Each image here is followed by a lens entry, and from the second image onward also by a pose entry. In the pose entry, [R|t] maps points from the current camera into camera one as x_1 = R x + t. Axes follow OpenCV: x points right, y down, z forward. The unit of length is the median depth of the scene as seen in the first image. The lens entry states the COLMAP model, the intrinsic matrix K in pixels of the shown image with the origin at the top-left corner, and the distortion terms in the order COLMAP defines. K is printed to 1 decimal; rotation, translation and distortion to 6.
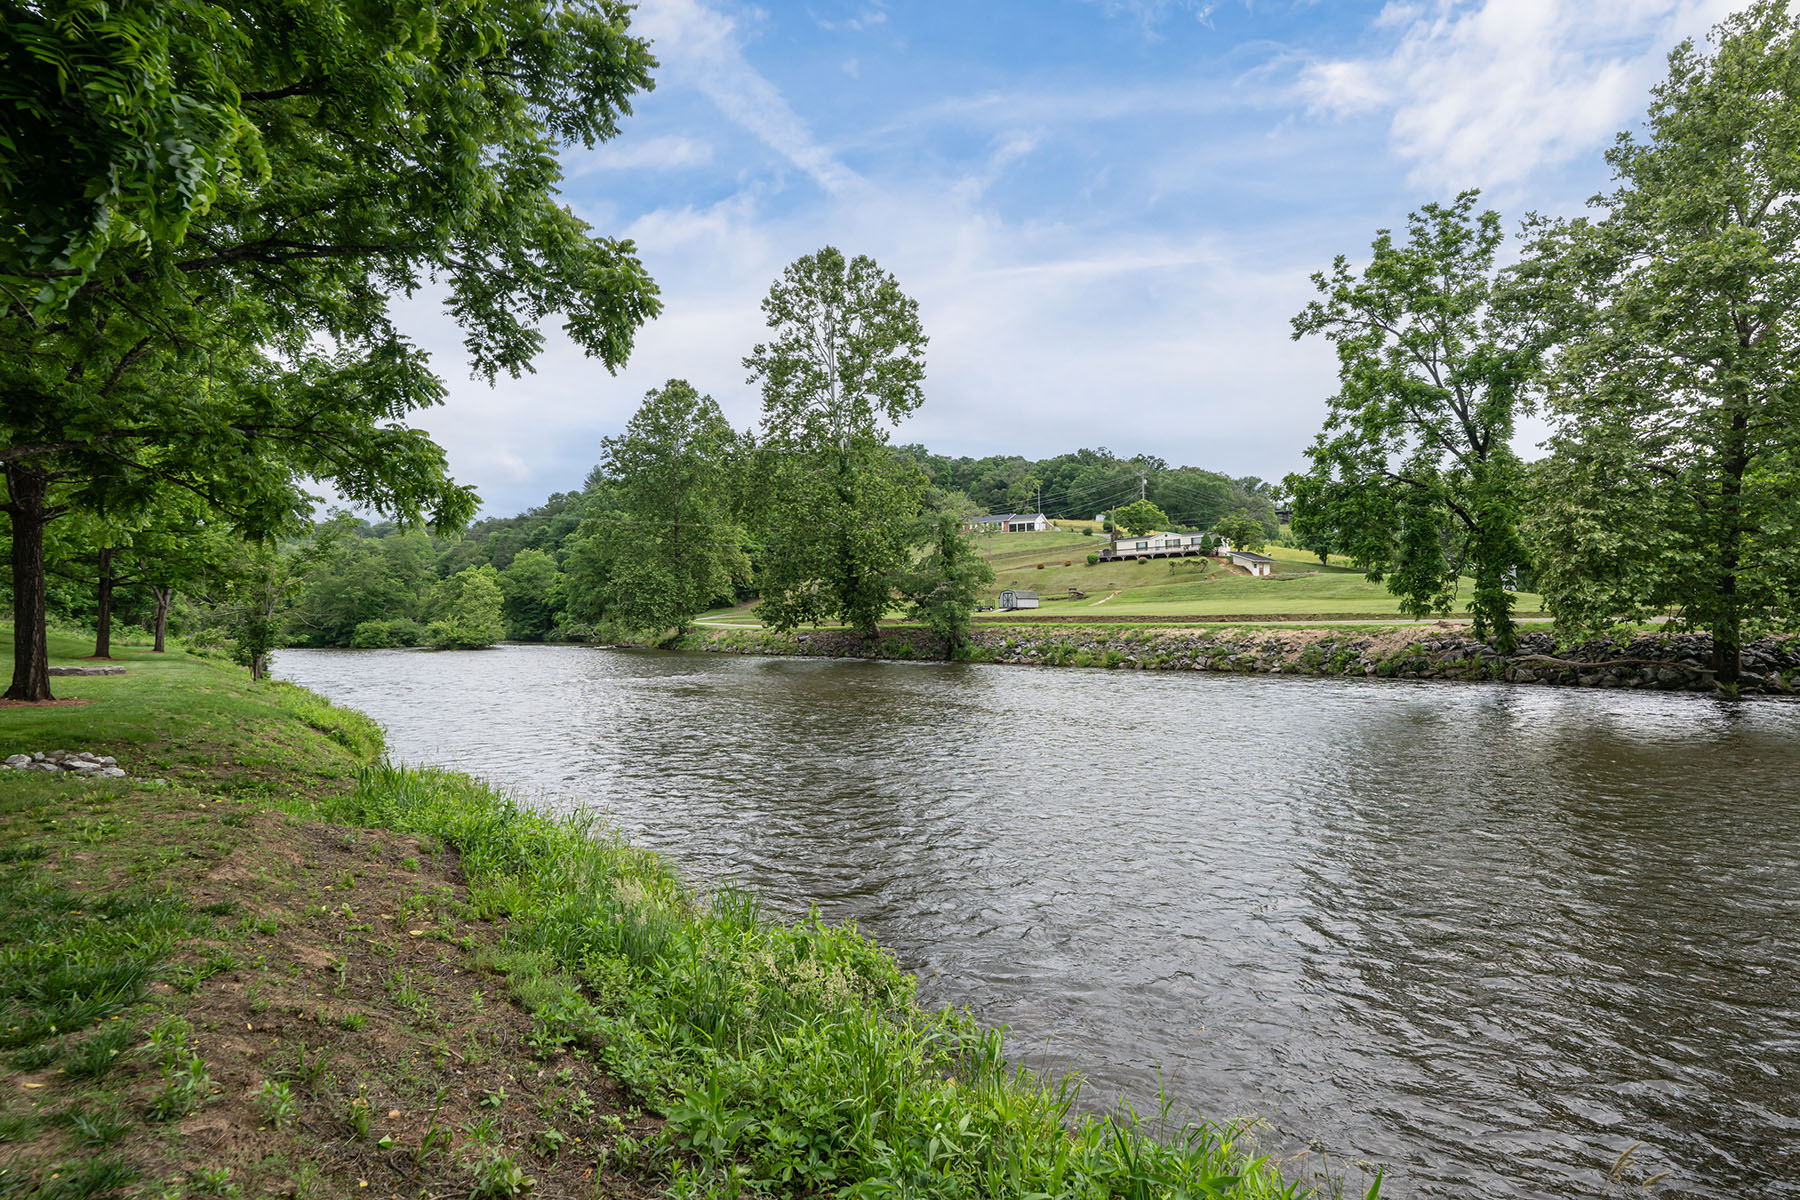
lens RADIAL K [[860.3, 0, 902.3], [0, 860.3, 592.8], [0, 0, 1]] dist [-0.004178, -0.000142]
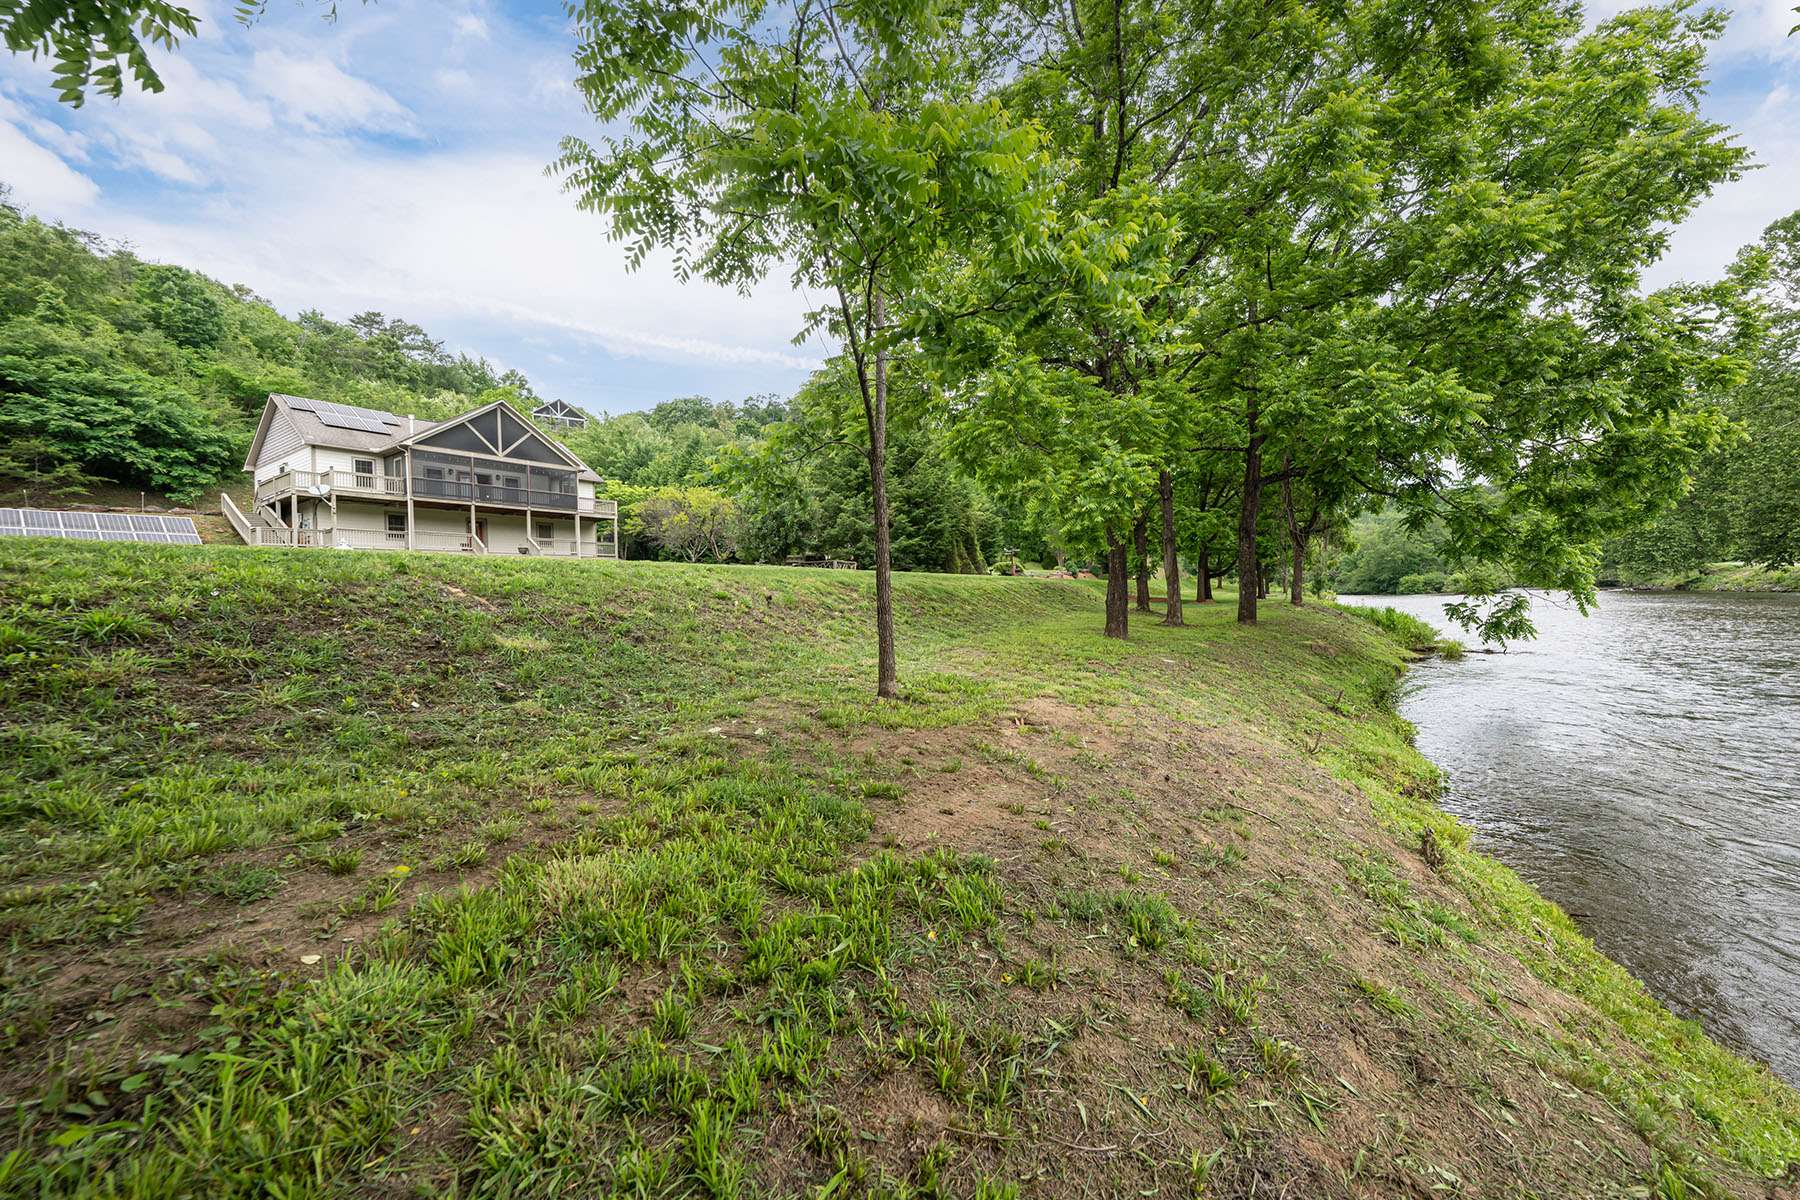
lens RADIAL K [[730.5, 0, 882.1], [0, 730.5, 589.7], [0, 0, 1]] dist [0.001932, 0.000168]
pose [[0.353157, -0.021036, -0.935327, 0.236509], [0.069279, 0.997590, 0.003722, -0.009293], [0.932995, -0.066113, 0.353764, -0.285180]]
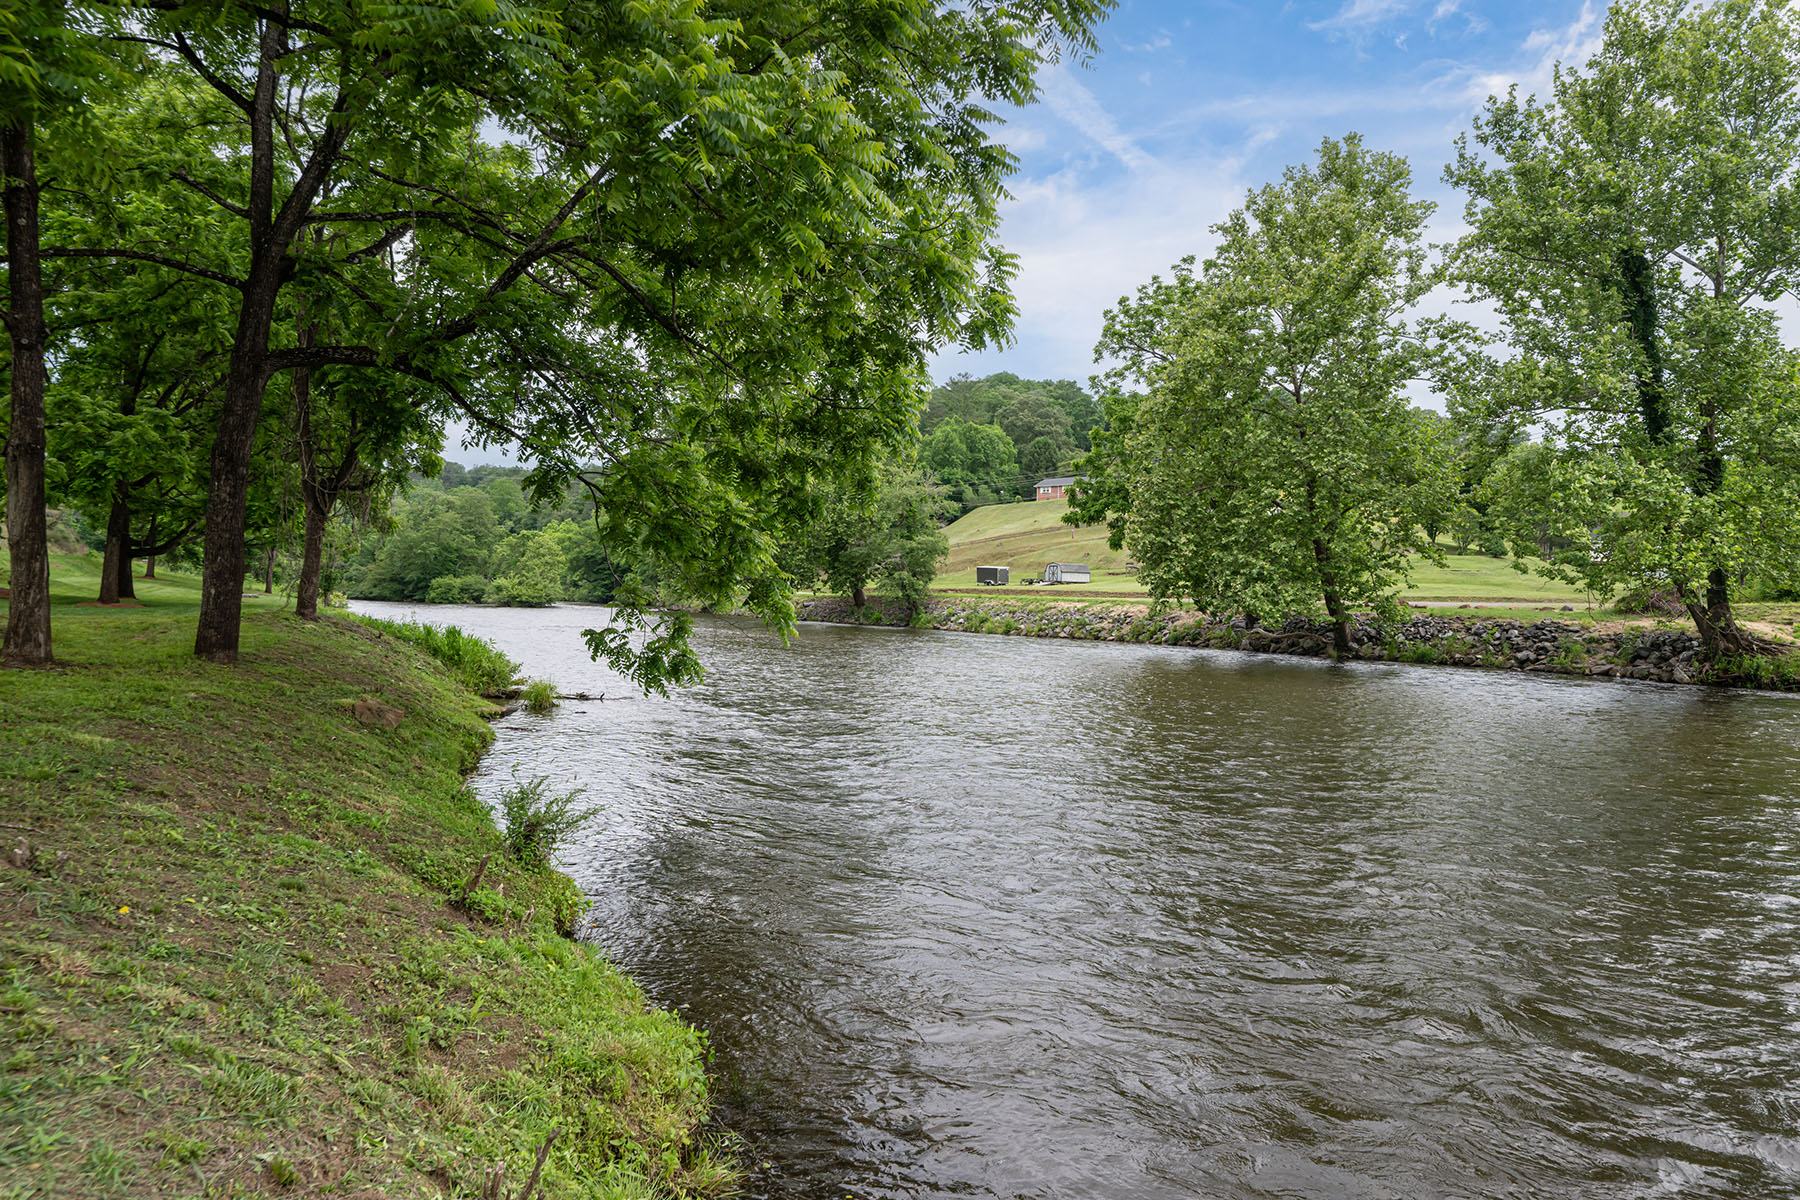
lens RADIAL K [[1138.7, 0, 899.3], [0, 1138.7, 595.5], [0, 0, 1]] dist [0.025215, 0.001342]
pose [[0.979839, 0.030468, -0.197451, 0.202088], [-0.023782, 0.999064, 0.036145, -0.007734], [0.198367, -0.030720, 0.979646, -0.251125]]
